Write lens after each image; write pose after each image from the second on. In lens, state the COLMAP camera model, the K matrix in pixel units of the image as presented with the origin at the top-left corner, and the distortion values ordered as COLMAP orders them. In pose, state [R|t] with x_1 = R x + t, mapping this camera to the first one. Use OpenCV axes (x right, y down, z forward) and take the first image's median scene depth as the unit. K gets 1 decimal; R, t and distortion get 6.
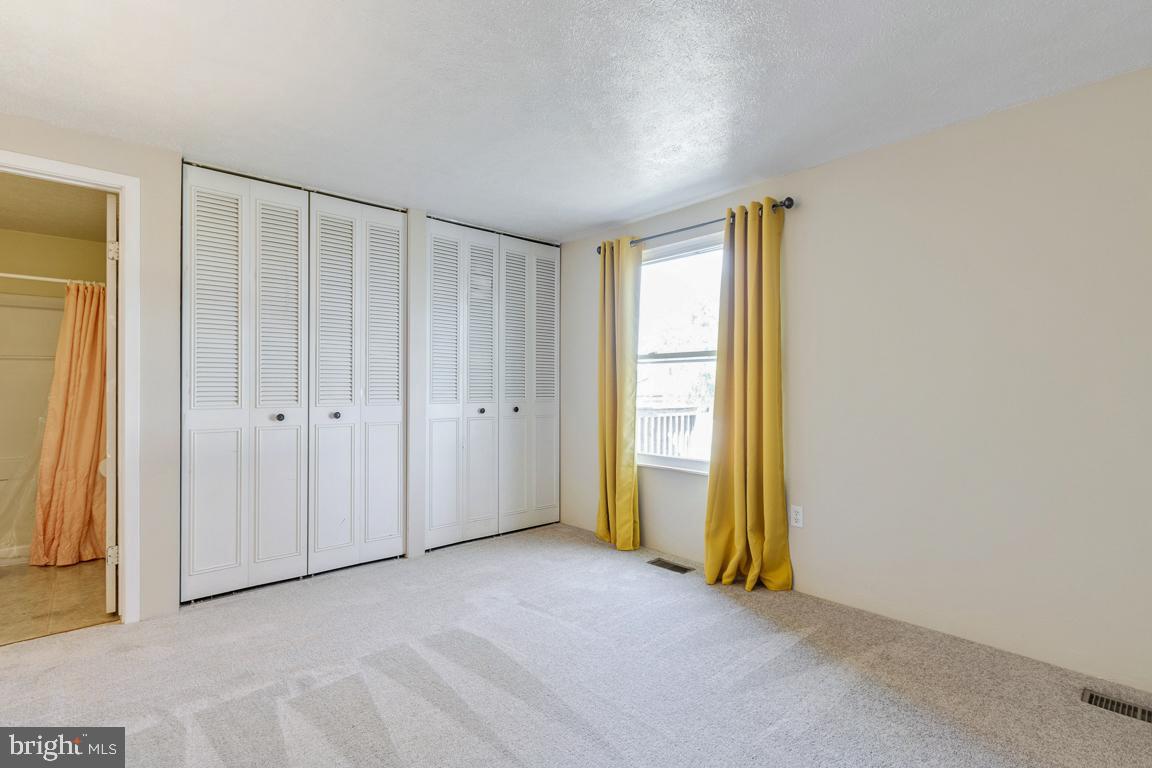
lens RADIAL K [[538.6, 0, 574.3], [0, 538.6, 381.4], [0, 0, 1]] dist [0.000851, -0.001728]
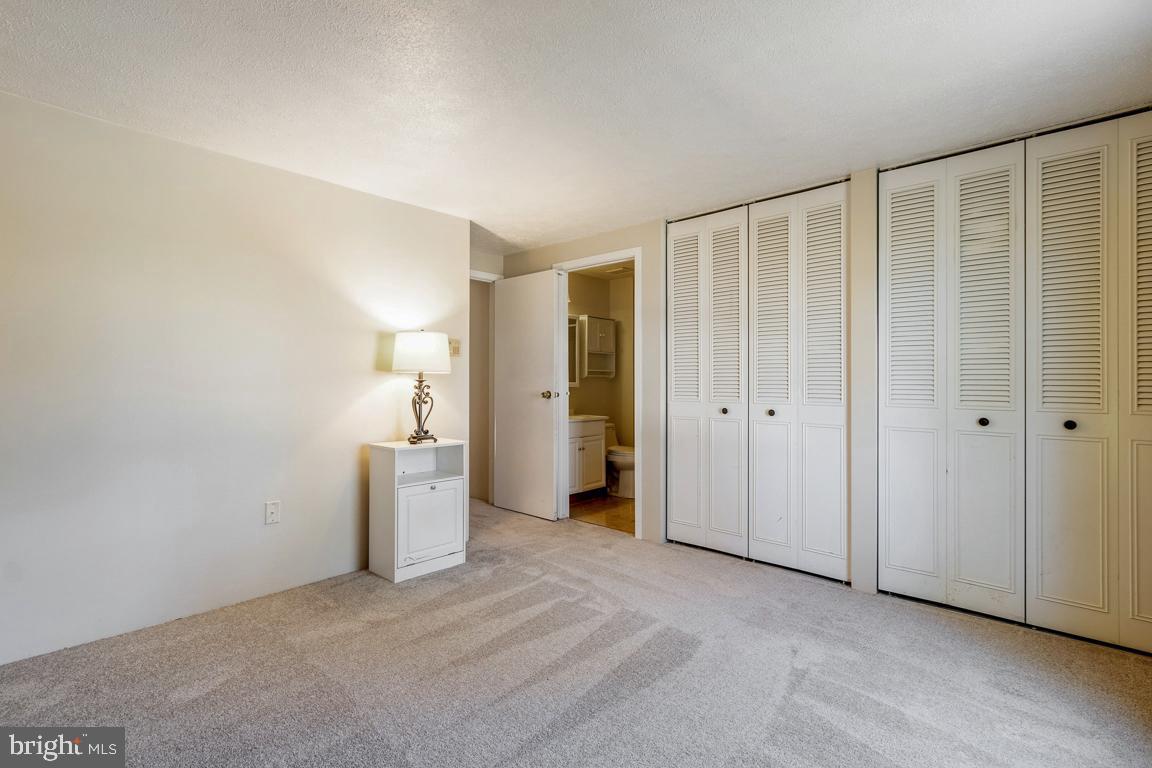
lens RADIAL K [[538.6, 0, 555.7], [0, 538.6, 377.8], [0, 0, 1]] dist [0.000851, -0.001728]
pose [[0.075285, -0.012058, -0.997089, 0.555036], [0.002864, 0.999925, -0.011876, 0.008641], [0.997158, -0.001961, 0.075314, 0.529150]]
